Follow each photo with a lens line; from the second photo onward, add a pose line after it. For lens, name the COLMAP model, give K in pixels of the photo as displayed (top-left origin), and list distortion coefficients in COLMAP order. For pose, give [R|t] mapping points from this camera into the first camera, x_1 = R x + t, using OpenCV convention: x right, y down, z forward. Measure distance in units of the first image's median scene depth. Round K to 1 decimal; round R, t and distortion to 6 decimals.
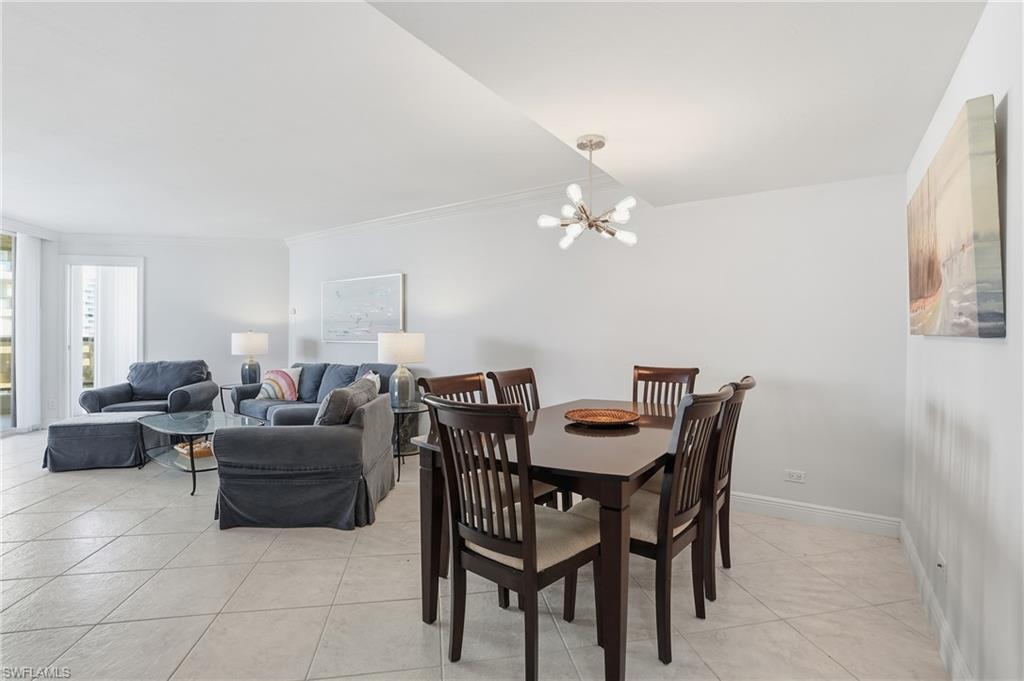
lens RADIAL K [[473.7, 0, 510.3], [0, 473.7, 337.2], [0, 0, 1]] dist [-0.073538, 0.024662]
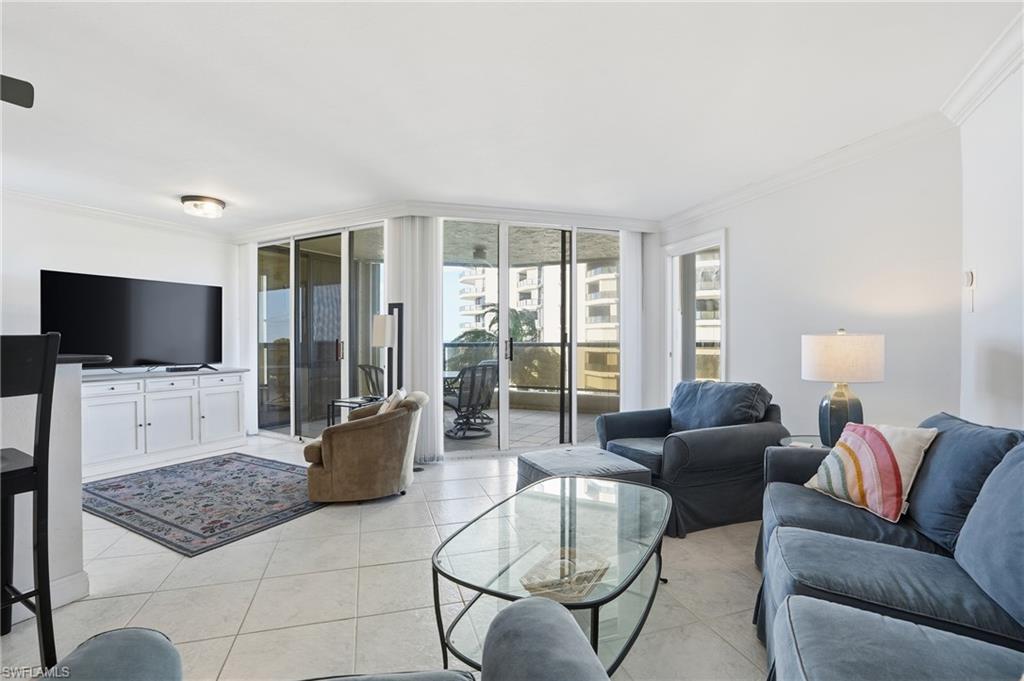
lens RADIAL K [[474.7, 0, 514.6], [0, 474.7, 339.0], [0, 0, 1]] dist [-0.071751, 0.025942]
pose [[0.106950, -0.004587, -0.994254, -0.141647], [0.003325, 0.999985, -0.004256, -0.003621], [0.994259, -0.002850, 0.106964, 0.659731]]
